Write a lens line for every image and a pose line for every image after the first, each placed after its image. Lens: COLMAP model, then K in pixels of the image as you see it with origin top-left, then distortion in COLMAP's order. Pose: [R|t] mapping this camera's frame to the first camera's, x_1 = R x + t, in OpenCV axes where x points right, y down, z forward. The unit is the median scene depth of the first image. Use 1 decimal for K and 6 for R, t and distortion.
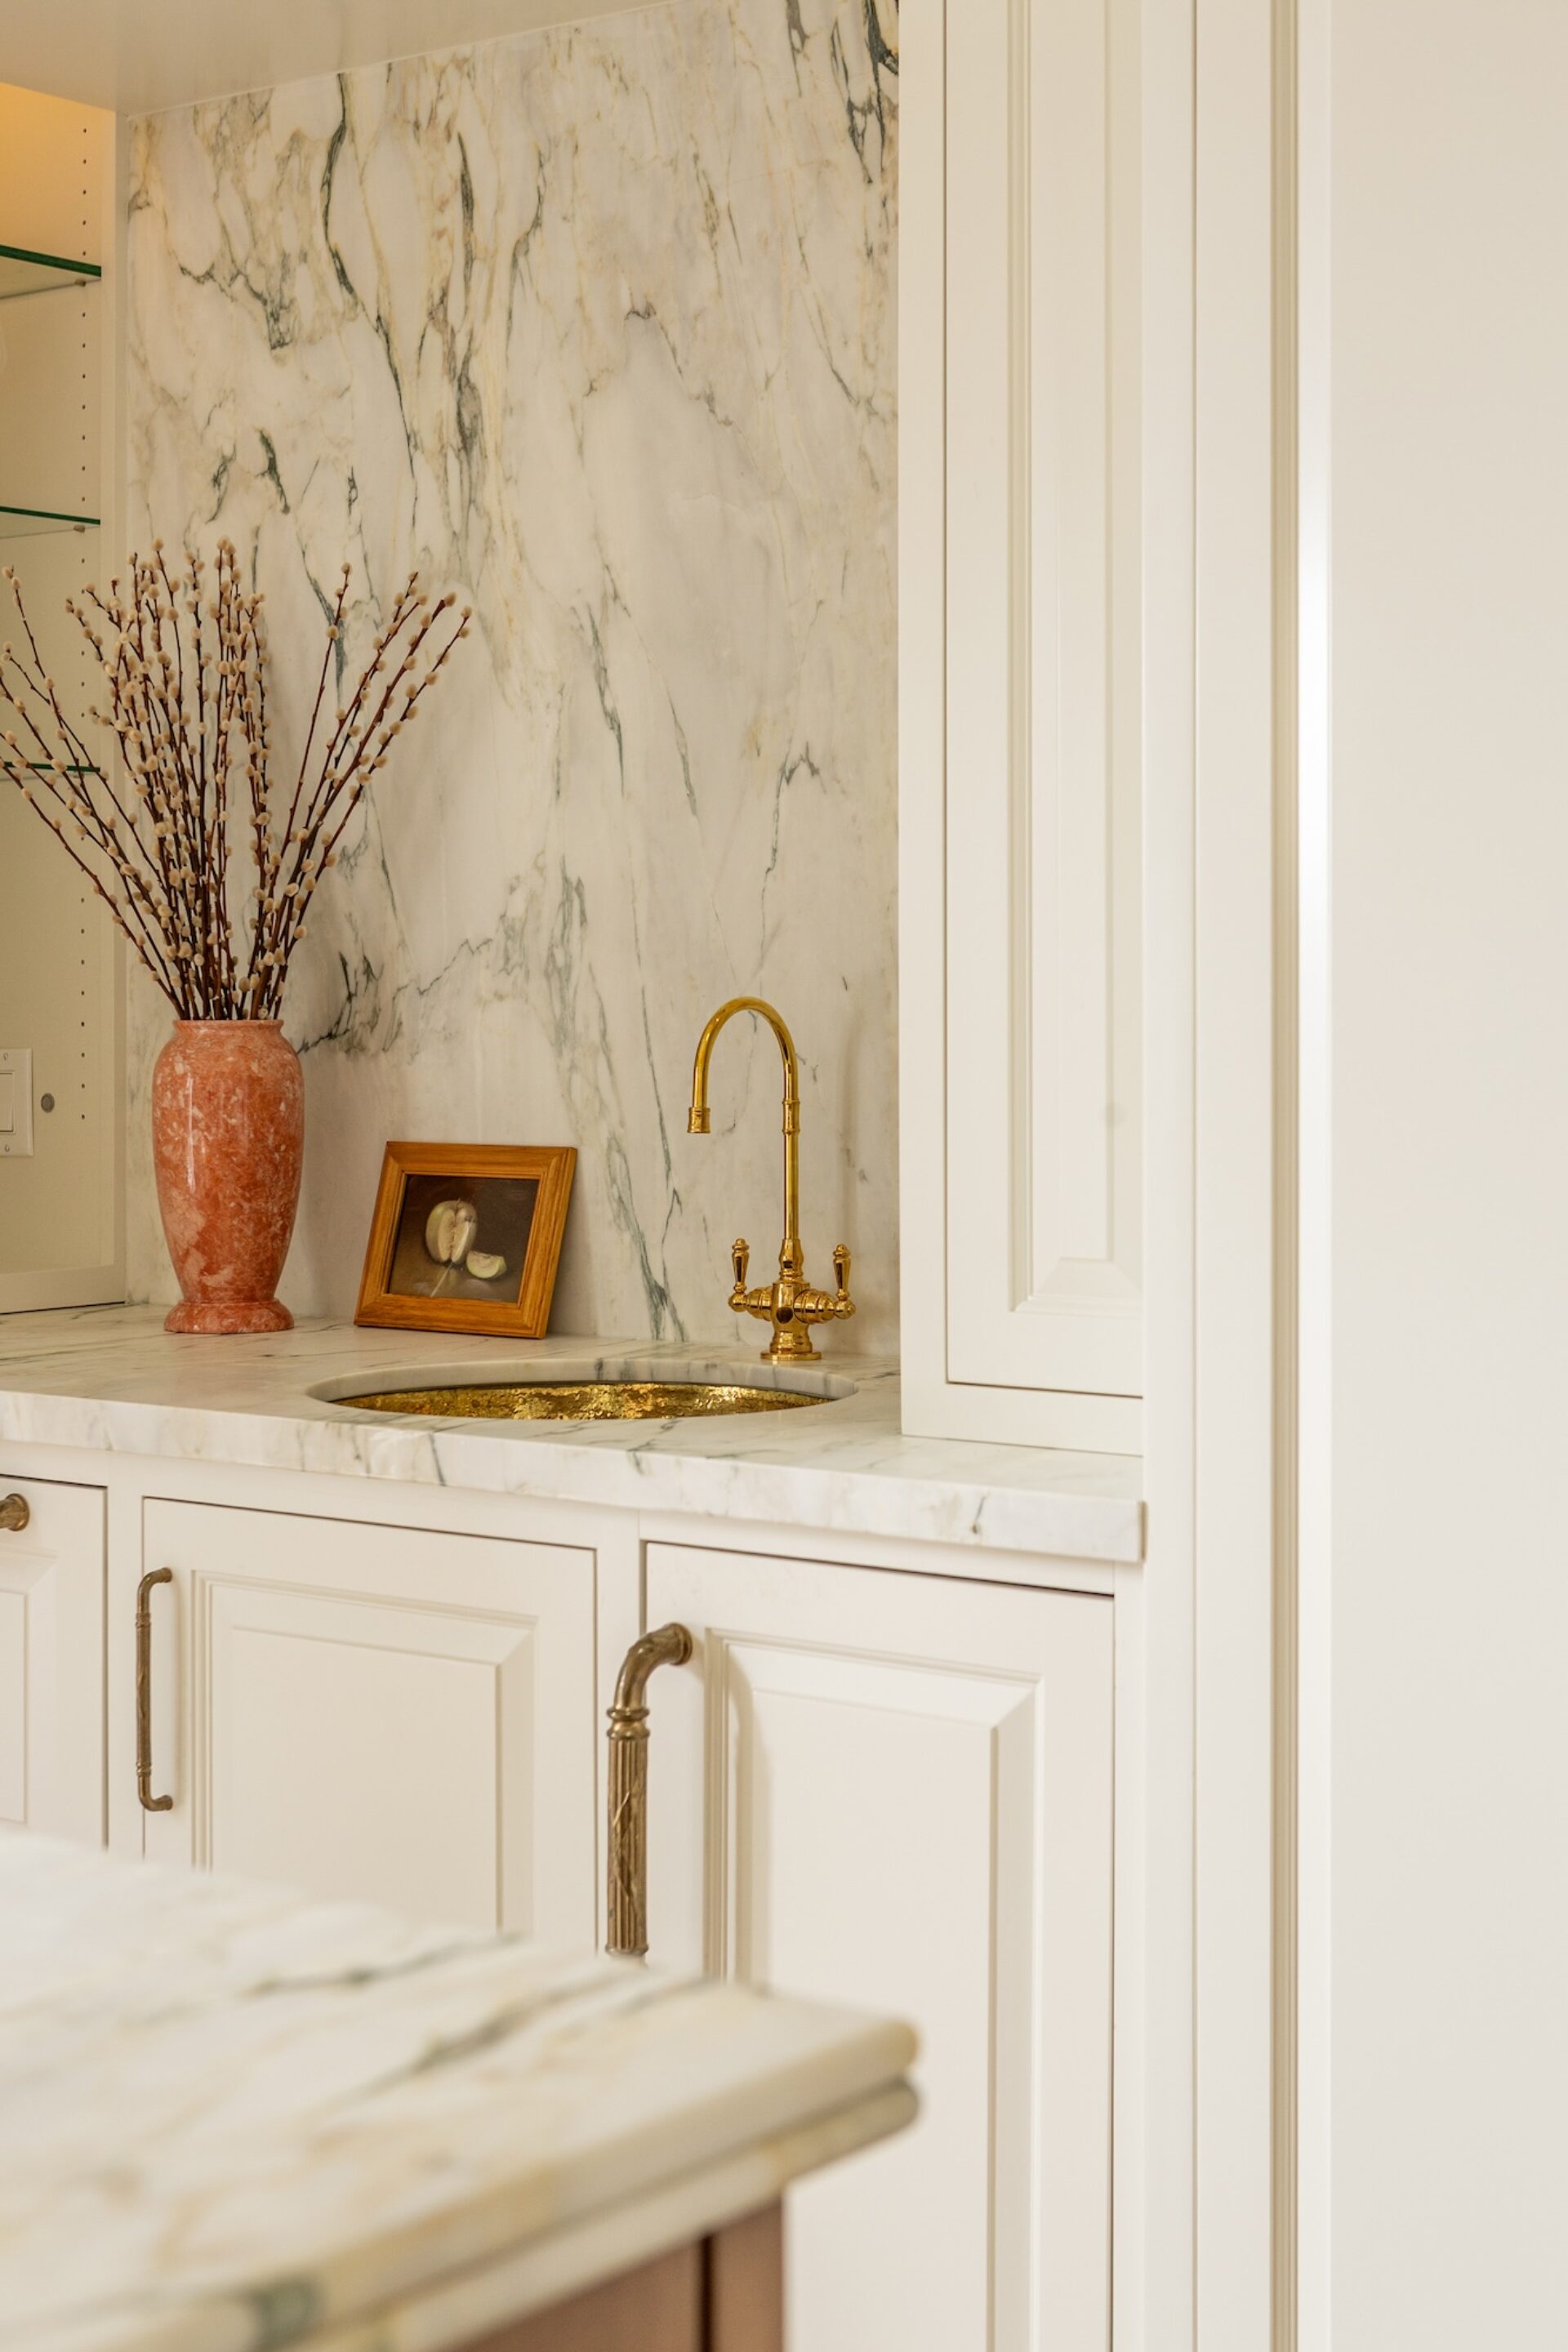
lens RADIAL K [[3409.7, 0, 855.8], [0, 3409.7, 972.5], [0, 0, 1]] dist [-0.049655, -0.055841]
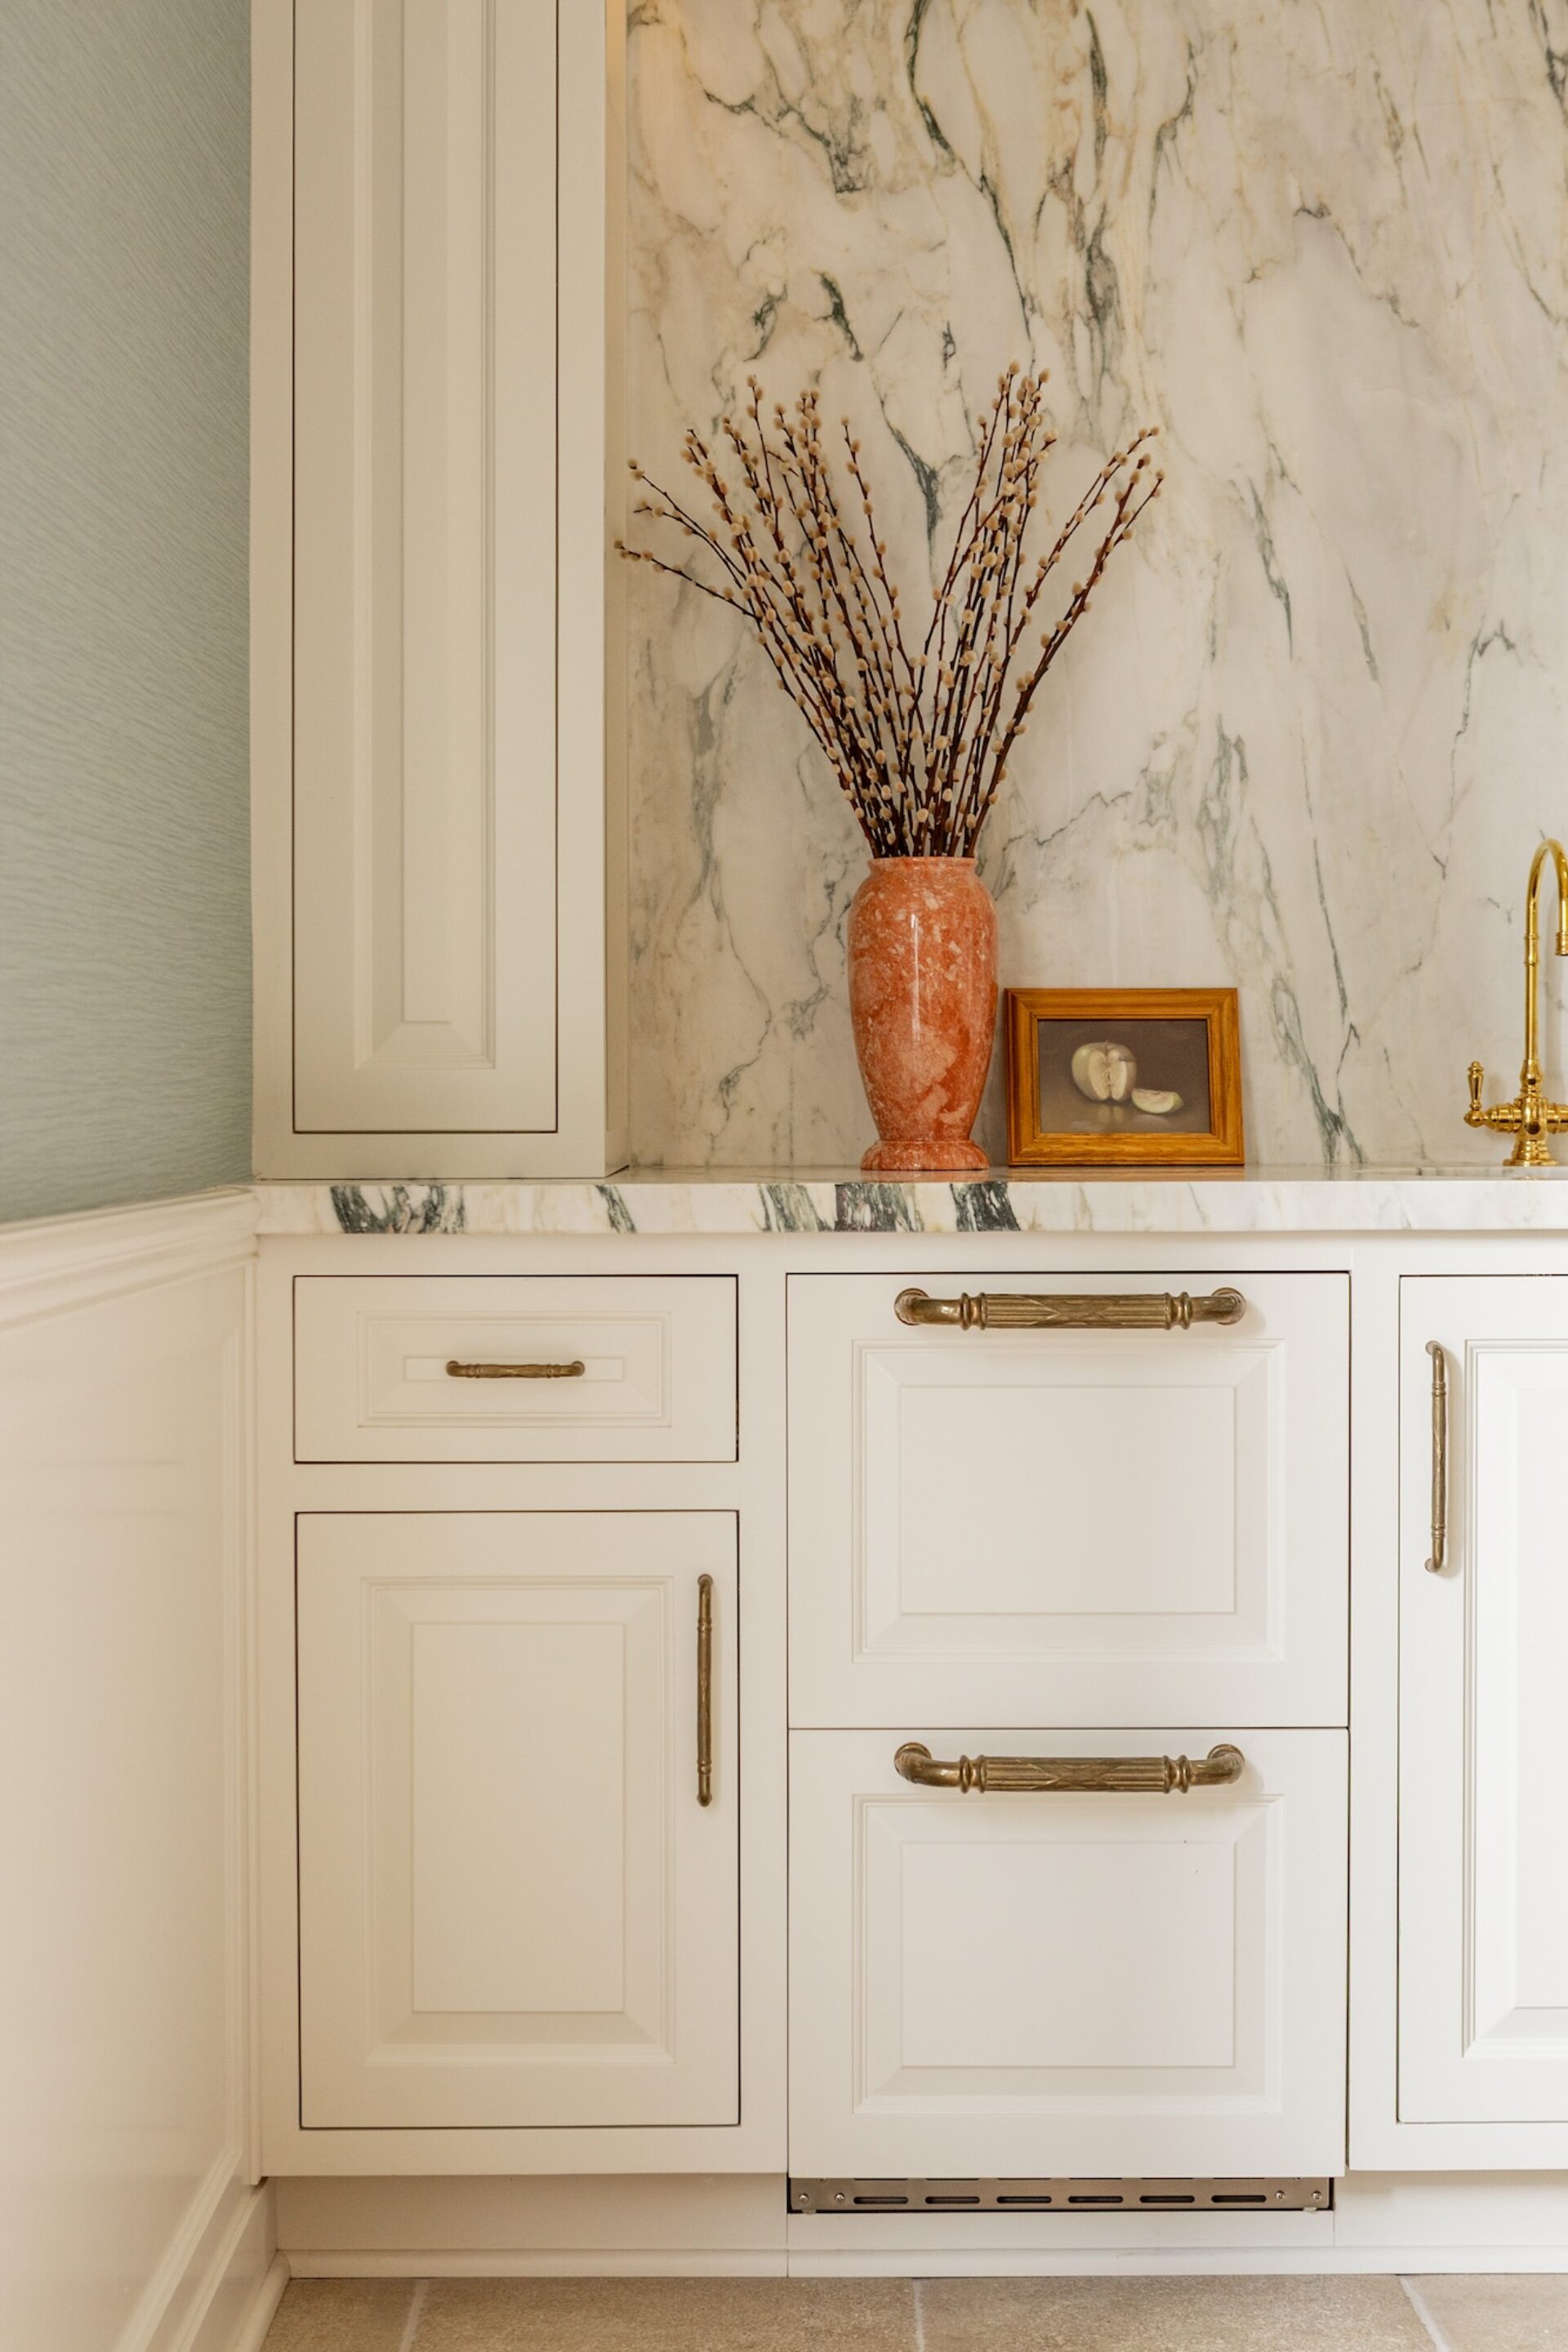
lens RADIAL K [[3305.5, 0, 782.1], [0, 3305.5, 1146.9], [0, 0, 1]] dist [-0.044477, 0.020943]
pose [[0.822005, -0.011759, 0.569358, -0.784879], [-0.003334, 0.999670, 0.025460, 0.074729], [-0.569470, -0.022827, 0.821695, 0.230098]]
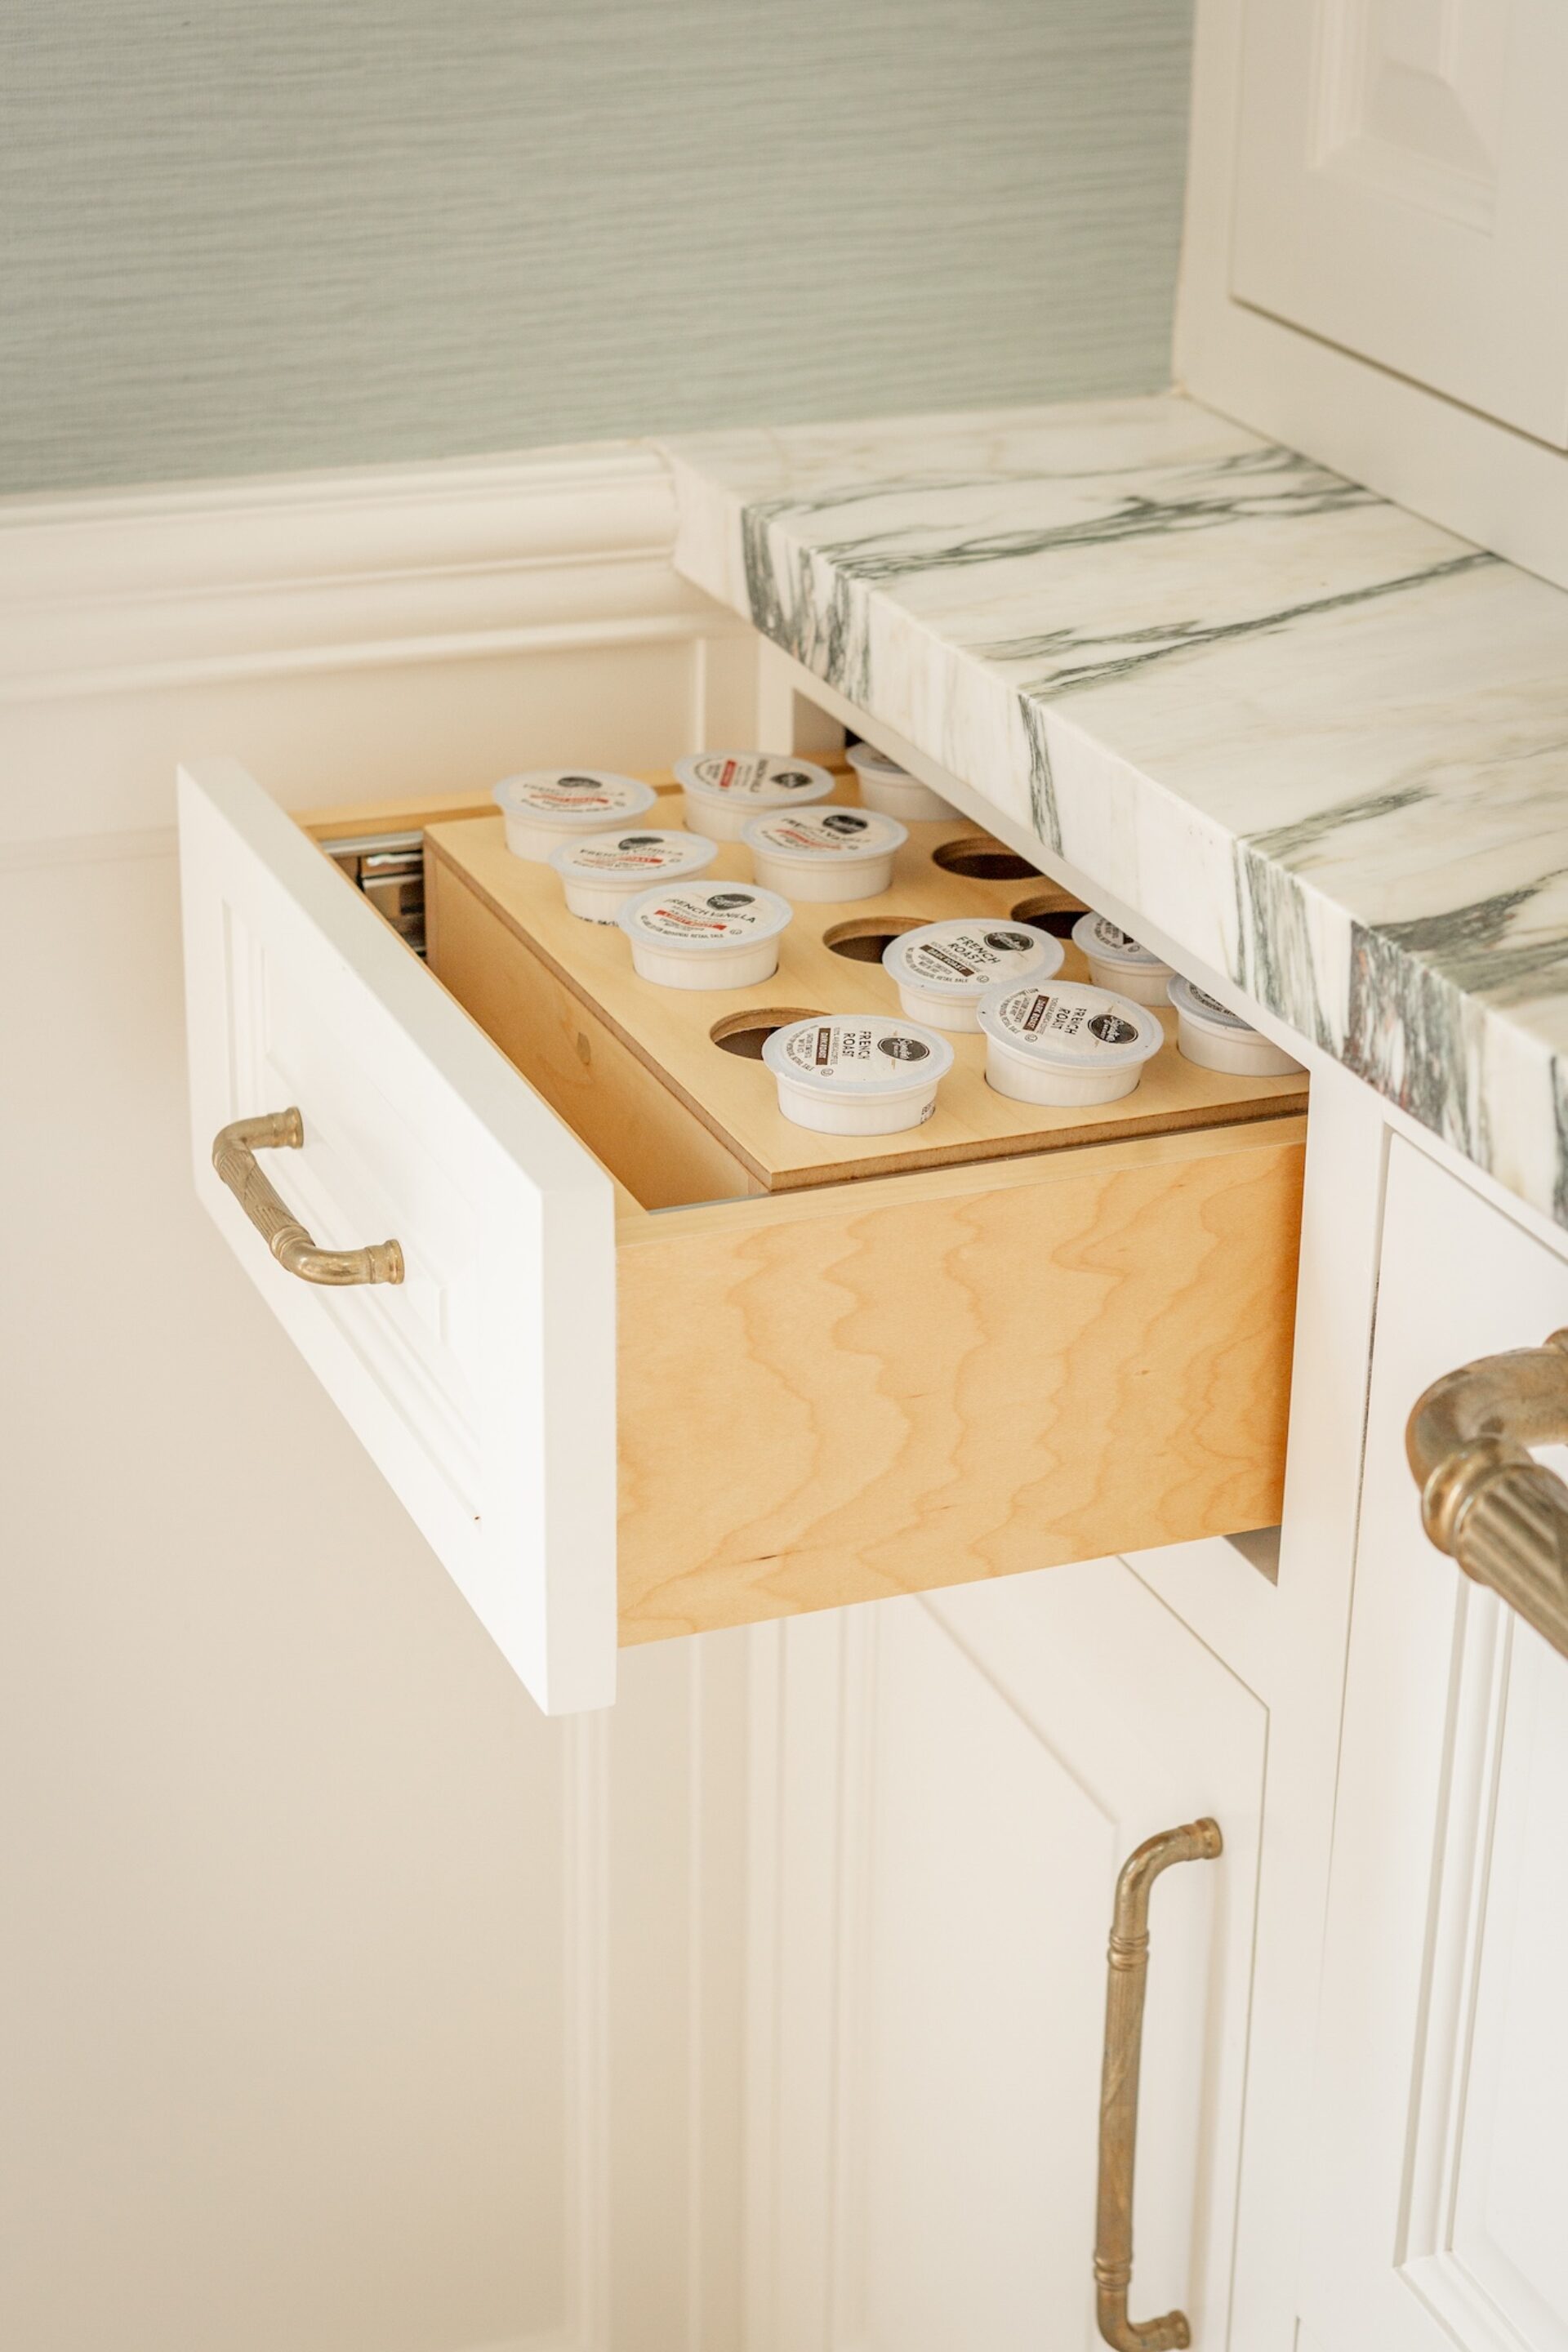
lens RADIAL K [[4399.5, 0, 784.0], [0, 4399.5, 1176.0], [0, 0, 1]] dist [-0.040440, -0.096336]
pose [[0.828099, 0.230961, -0.510793, -0.163850], [-0.005213, 0.914316, 0.404967, -0.009652], [0.560558, -0.332690, 0.758348, 0.627282]]
